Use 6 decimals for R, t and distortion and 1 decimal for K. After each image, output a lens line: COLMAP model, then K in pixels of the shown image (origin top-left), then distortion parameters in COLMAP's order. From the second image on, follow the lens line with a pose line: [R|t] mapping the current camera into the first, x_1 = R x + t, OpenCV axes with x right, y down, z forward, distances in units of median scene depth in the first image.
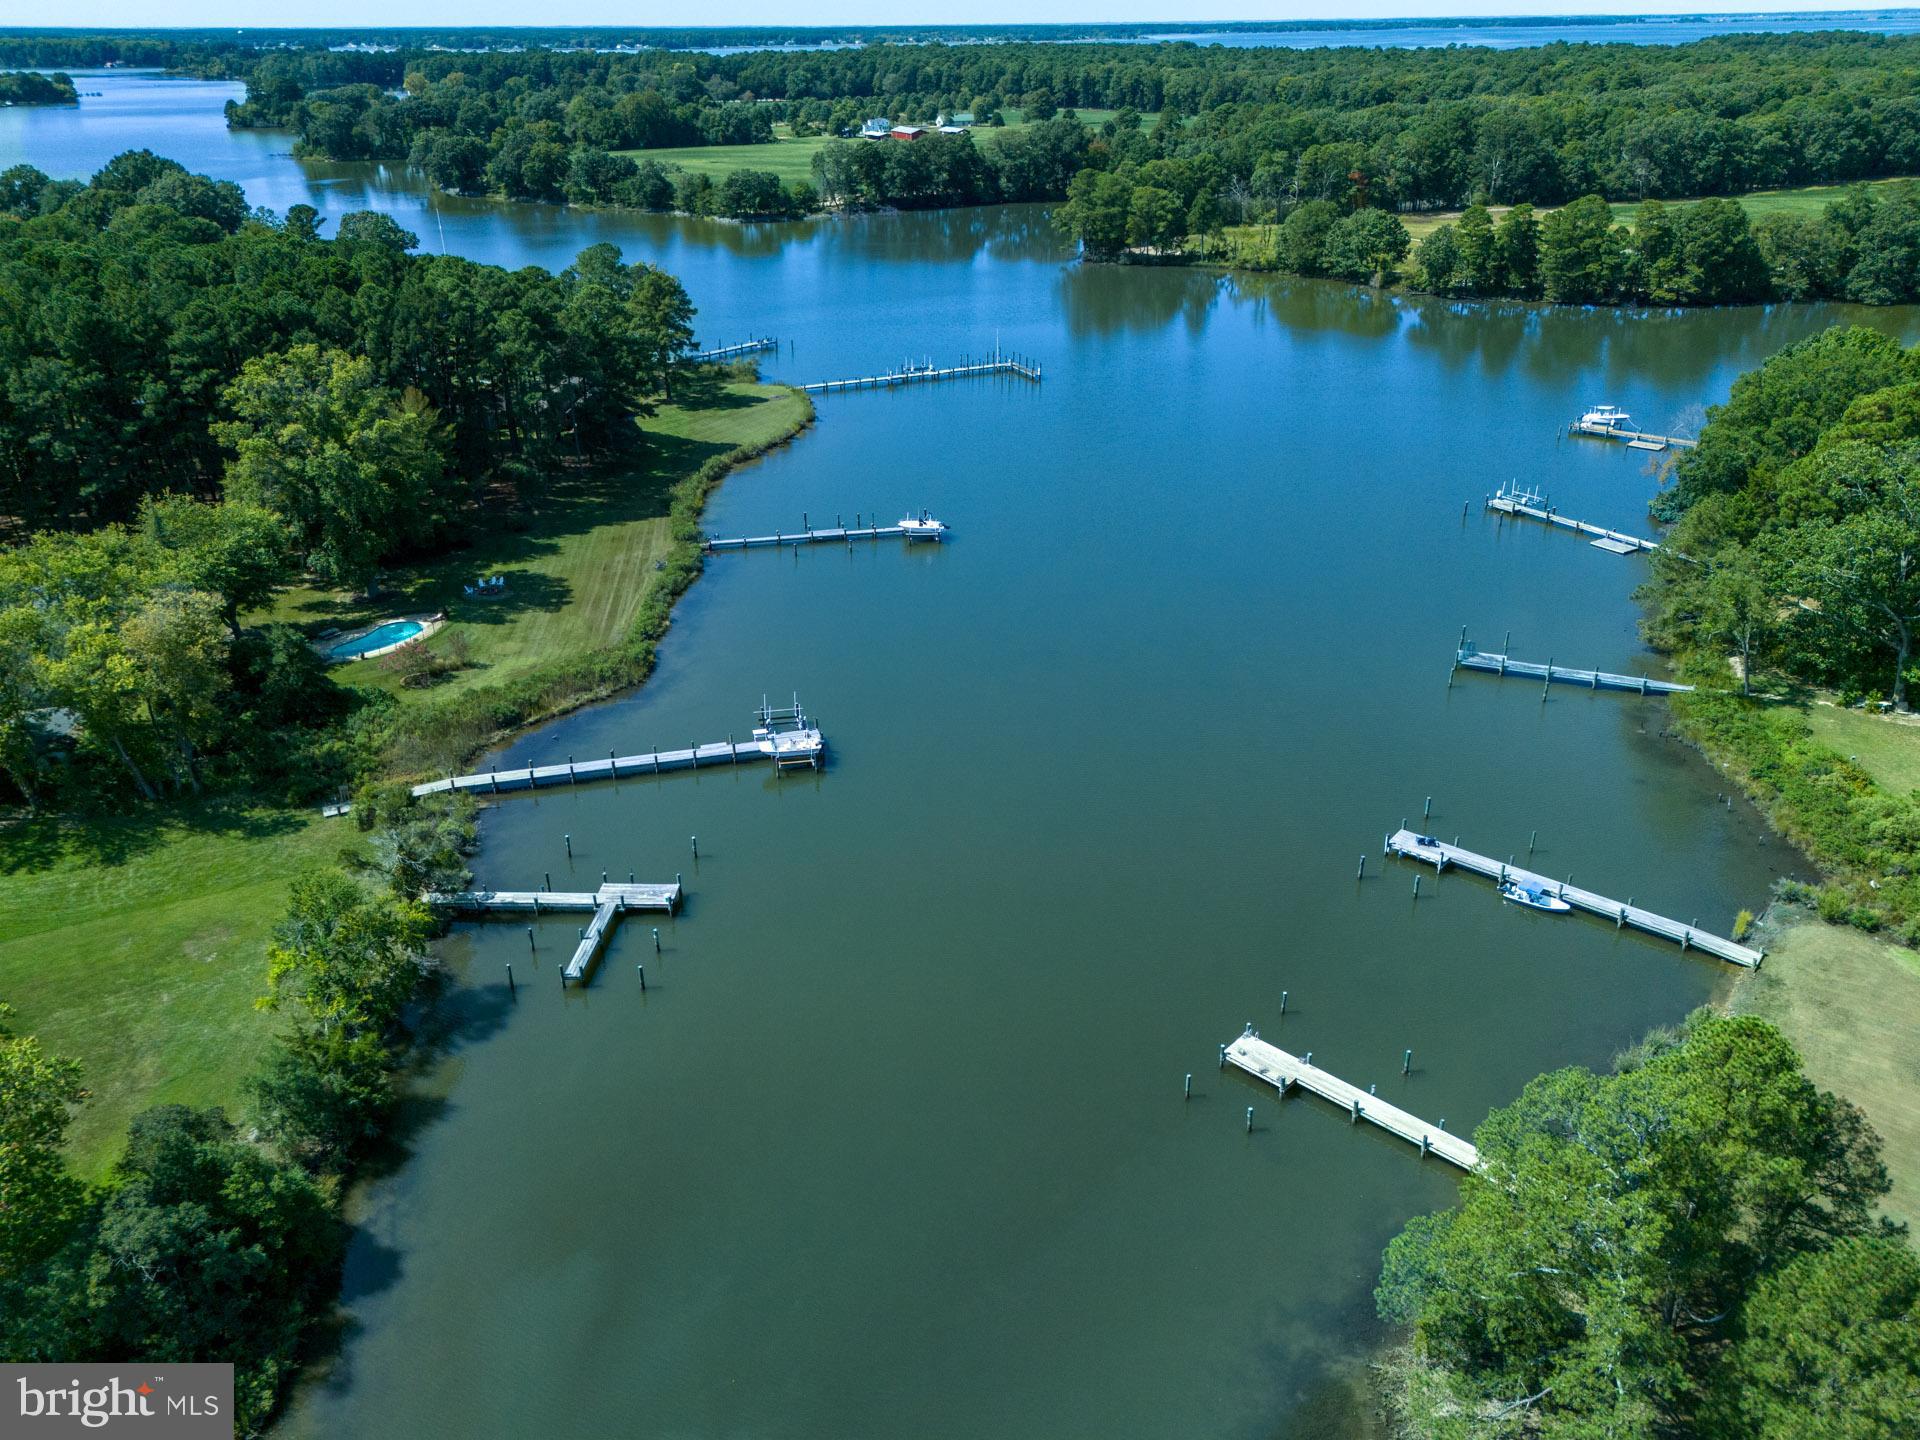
lens RADIAL K [[1418.2, 0, 947.5], [0, 1418.2, 711.6], [0, 0, 1]] dist [0.040030, -0.004282]
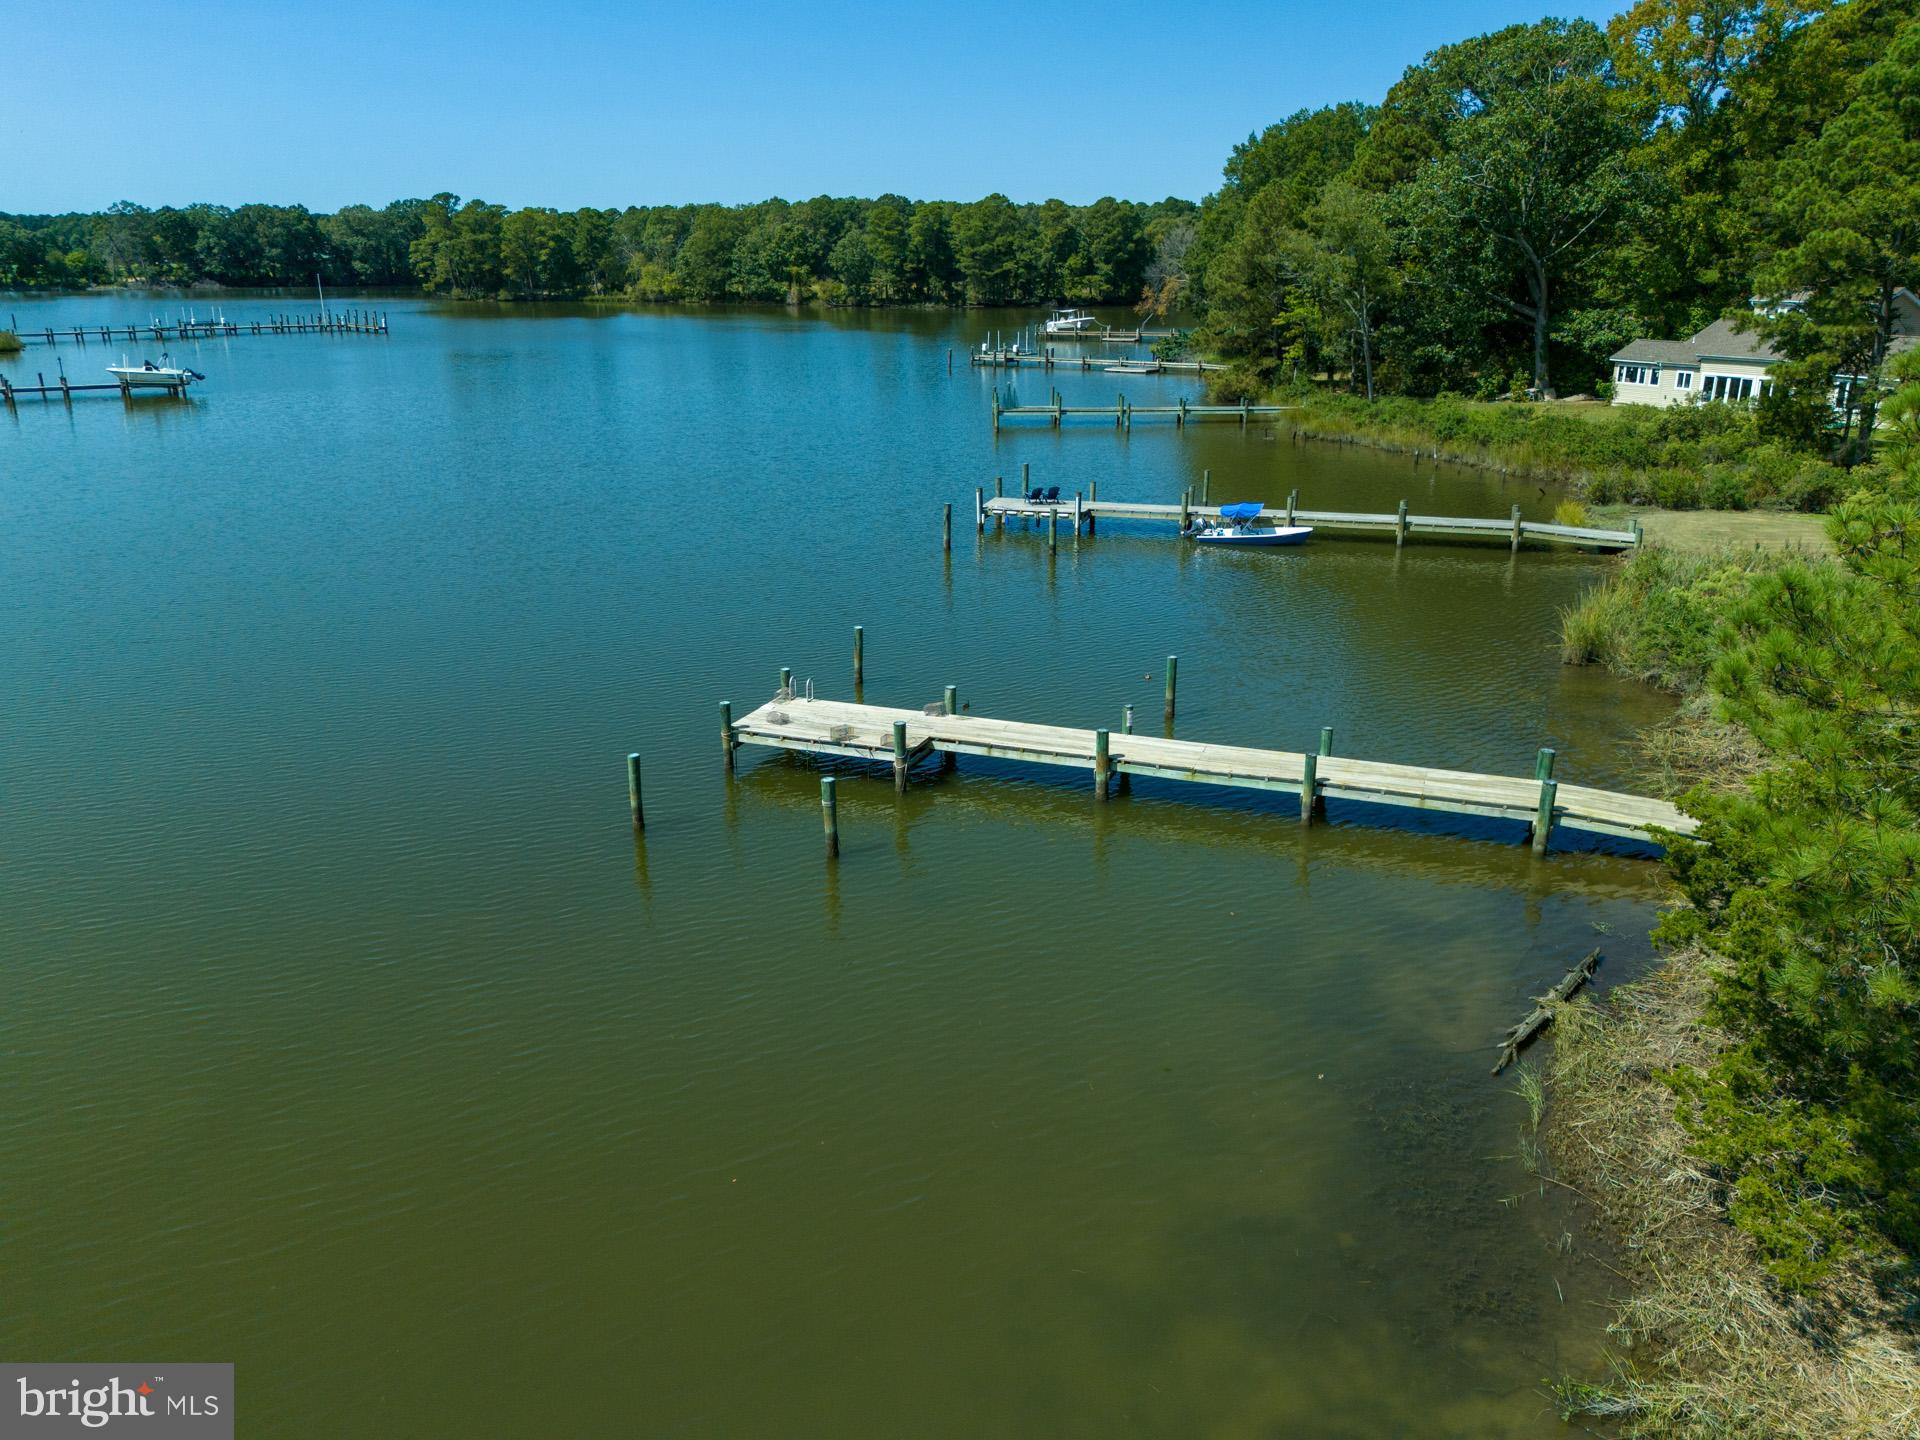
lens RADIAL K [[1418.2, 0, 947.5], [0, 1418.2, 711.6], [0, 0, 1]] dist [0.040030, -0.004282]
pose [[0.923816, -0.103099, 0.368692, 0.030655], [0.157549, 0.980108, -0.120691, 0.078747], [-0.348915, 0.169584, 0.921683, 0.176374]]
